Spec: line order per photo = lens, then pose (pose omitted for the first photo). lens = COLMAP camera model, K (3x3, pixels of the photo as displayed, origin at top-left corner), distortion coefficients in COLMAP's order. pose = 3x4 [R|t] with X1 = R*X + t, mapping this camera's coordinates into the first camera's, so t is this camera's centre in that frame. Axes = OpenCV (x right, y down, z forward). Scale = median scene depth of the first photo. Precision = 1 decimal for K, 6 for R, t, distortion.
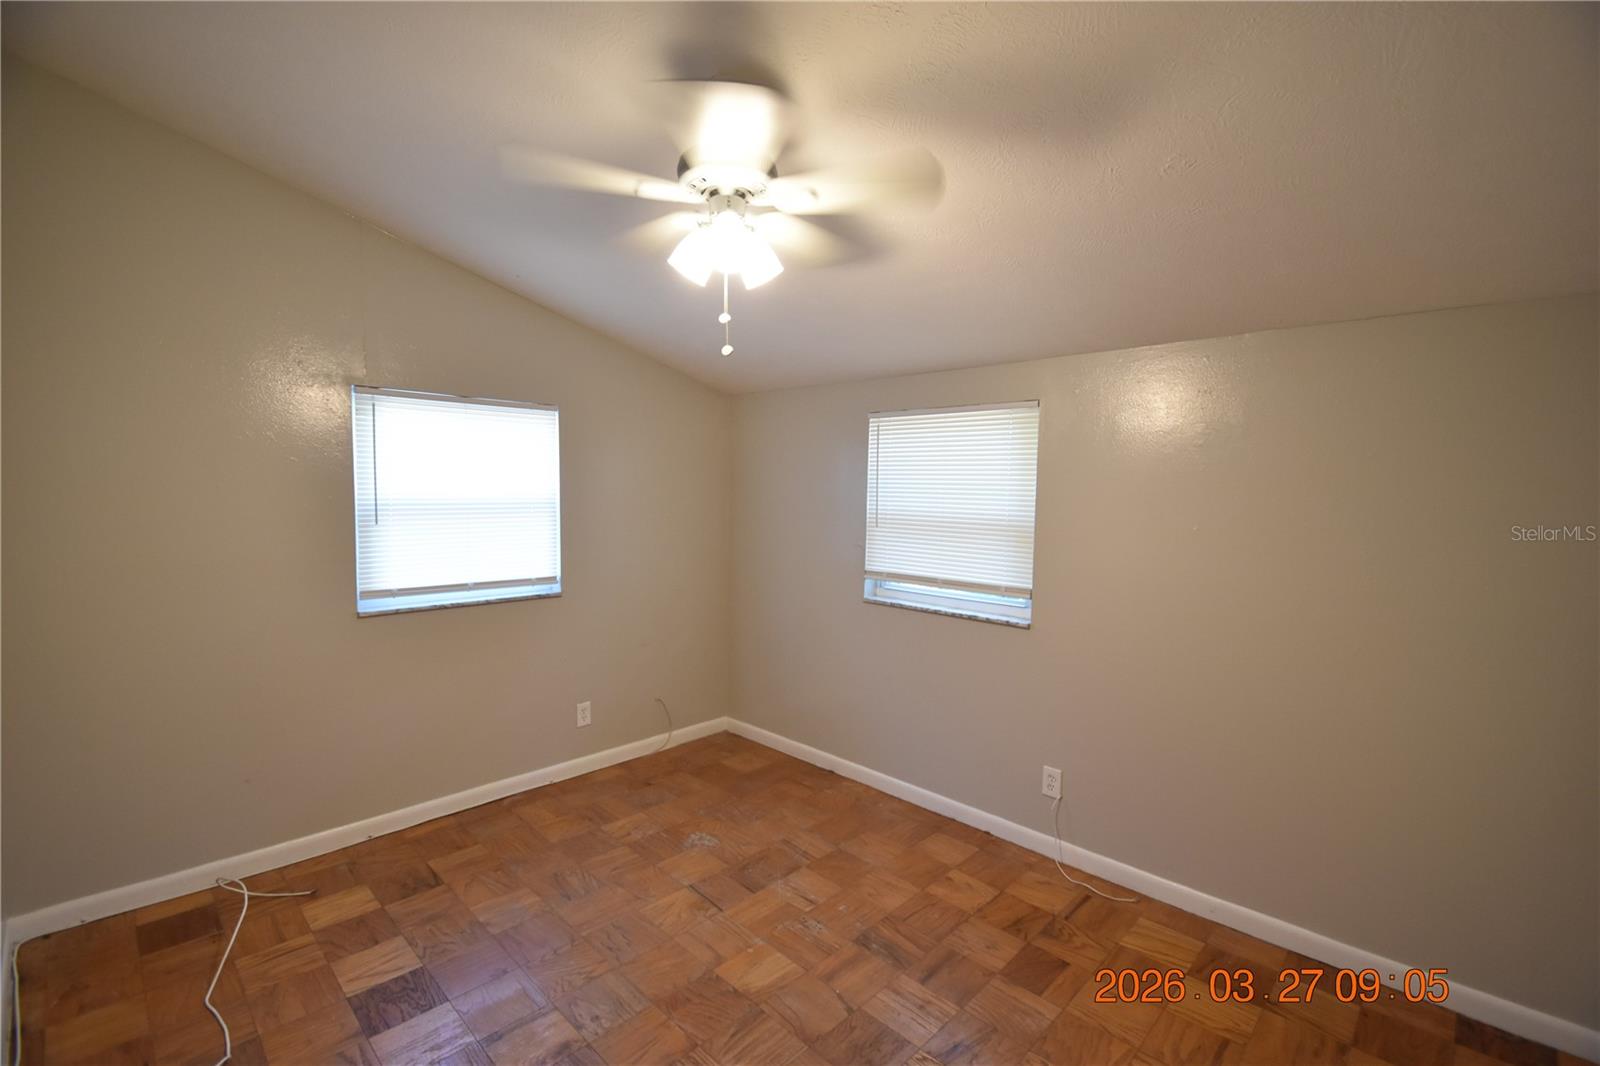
lens RADIAL K [[701.3, 0, 801.5], [0, 701.3, 532.4], [0, 0, 1]] dist [0.012216, -0.015248]
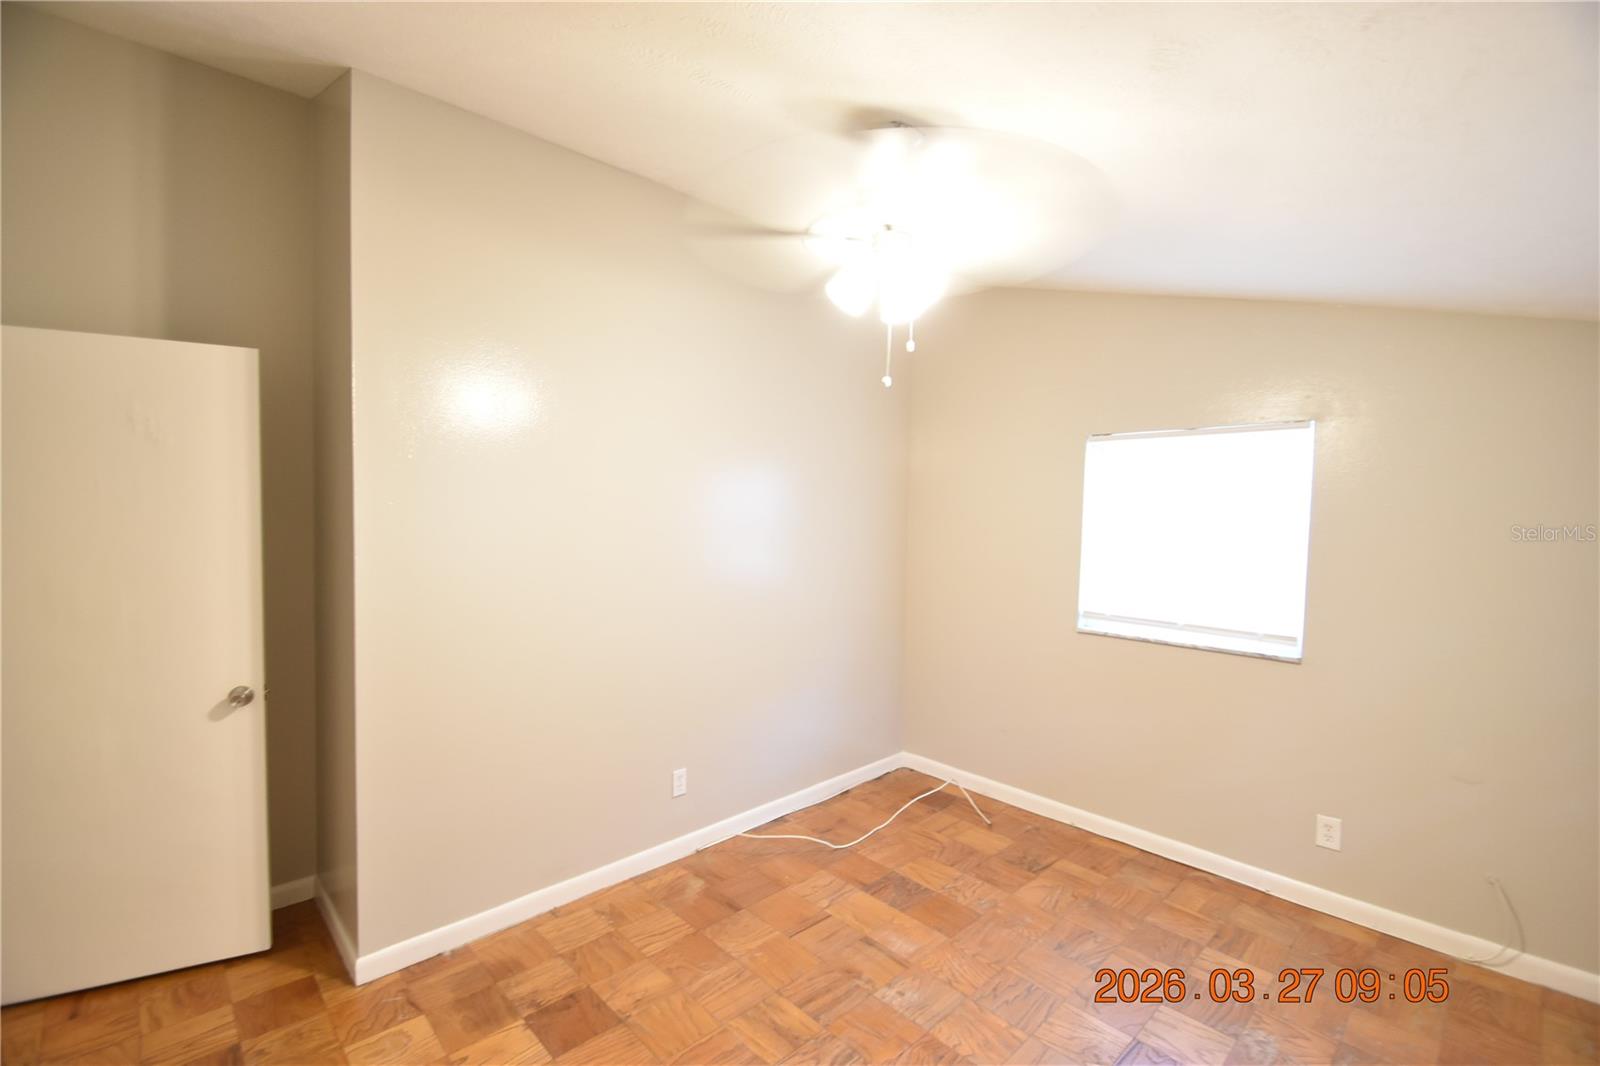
lens RADIAL K [[701.3, 0, 801.8], [0, 701.3, 533.9], [0, 0, 1]] dist [0.012216, -0.015248]
pose [[-0.056673, 0.013865, -0.998296, 0.566250], [-0.075431, 0.996986, 0.018129, -0.030370], [0.995539, 0.076330, -0.055457, 0.587931]]
